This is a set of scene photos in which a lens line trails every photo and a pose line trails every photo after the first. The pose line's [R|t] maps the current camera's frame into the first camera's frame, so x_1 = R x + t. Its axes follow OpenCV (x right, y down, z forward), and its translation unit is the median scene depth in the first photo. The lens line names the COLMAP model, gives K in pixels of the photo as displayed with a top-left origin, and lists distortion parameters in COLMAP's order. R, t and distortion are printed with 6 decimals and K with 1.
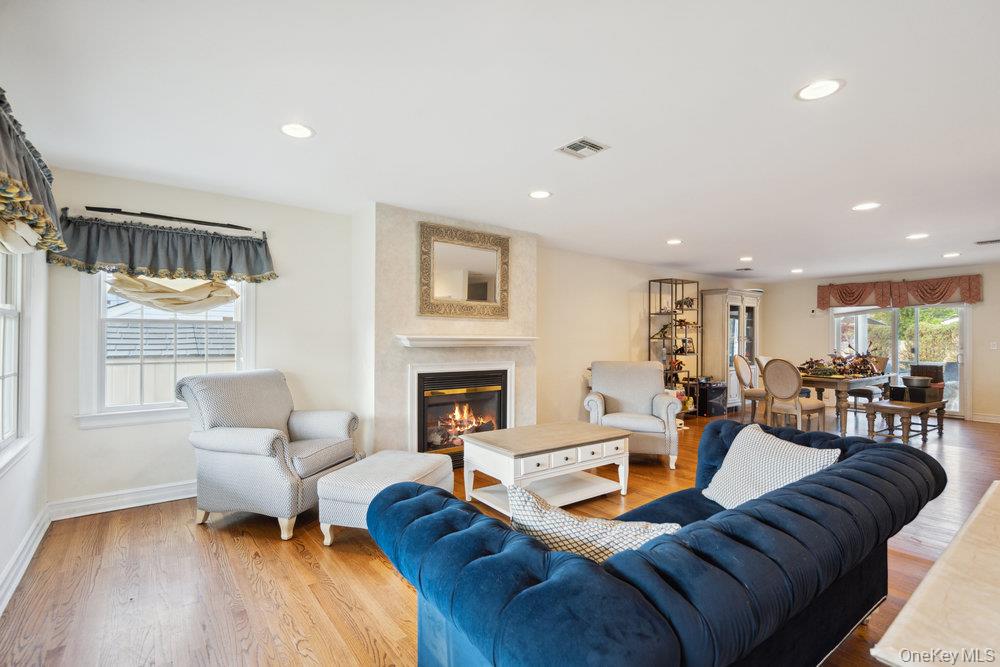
lens RADIAL K [[467.3, 0, 495.2], [0, 467.3, 332.4], [0, 0, 1]] dist [-0.007933, 0.005389]
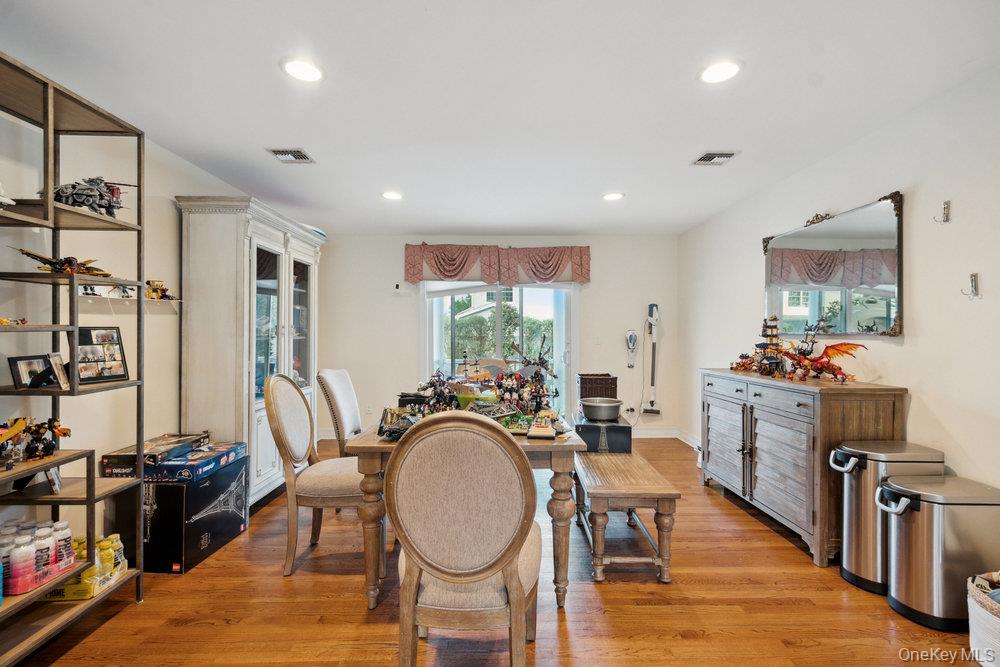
lens RADIAL K [[467.3, 0, 500.0], [0, 467.3, 333.8], [0, 0, 1]] dist [-0.007933, 0.005389]
pose [[0.599318, -0.004473, 0.800498, 0.346292], [-0.006107, 0.999930, 0.010160, 0.012072], [-0.800488, -0.010978, 0.599249, 0.666669]]
